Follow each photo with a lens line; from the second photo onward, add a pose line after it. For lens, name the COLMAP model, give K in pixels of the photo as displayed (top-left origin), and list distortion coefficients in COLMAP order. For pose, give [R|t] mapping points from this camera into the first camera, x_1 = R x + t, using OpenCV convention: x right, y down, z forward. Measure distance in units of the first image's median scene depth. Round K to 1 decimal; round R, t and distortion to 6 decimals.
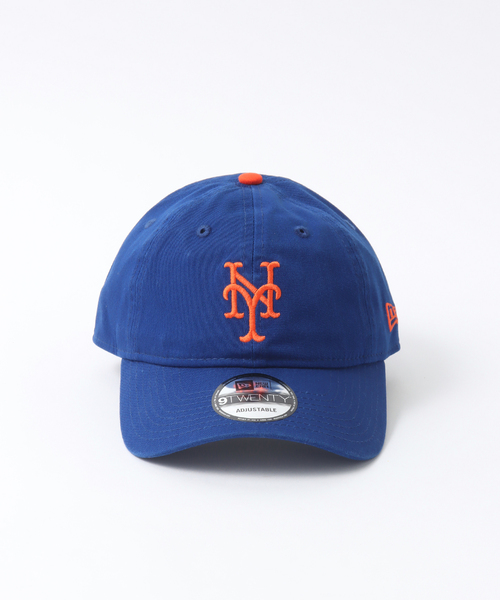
lens RADIAL K [[1964.8, 0, 250.0], [0, 1964.8, 300.0], [0, 0, 1]] dist [-0.177374, -0.040038]
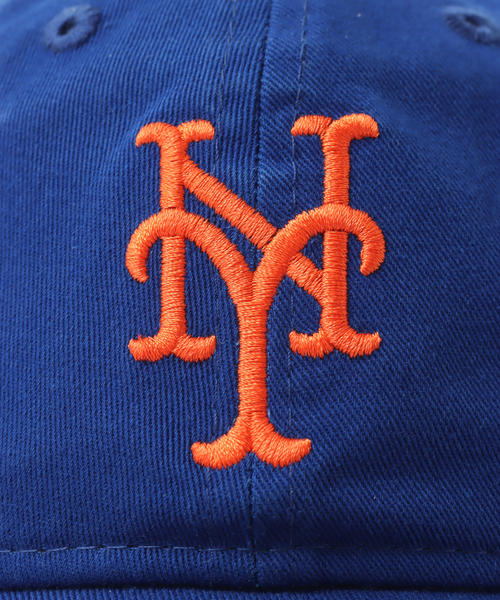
lens RADIAL K [[1964.8, 0, 250.0], [0, 1964.8, 300.0], [0, 0, 1]] dist [-0.177374, -0.040038]
pose [[0.996385, -0.013299, -0.083909, 0.019102], [0.002127, 0.991267, -0.131854, 0.031394], [0.084930, 0.131199, 0.987711, 0.782196]]
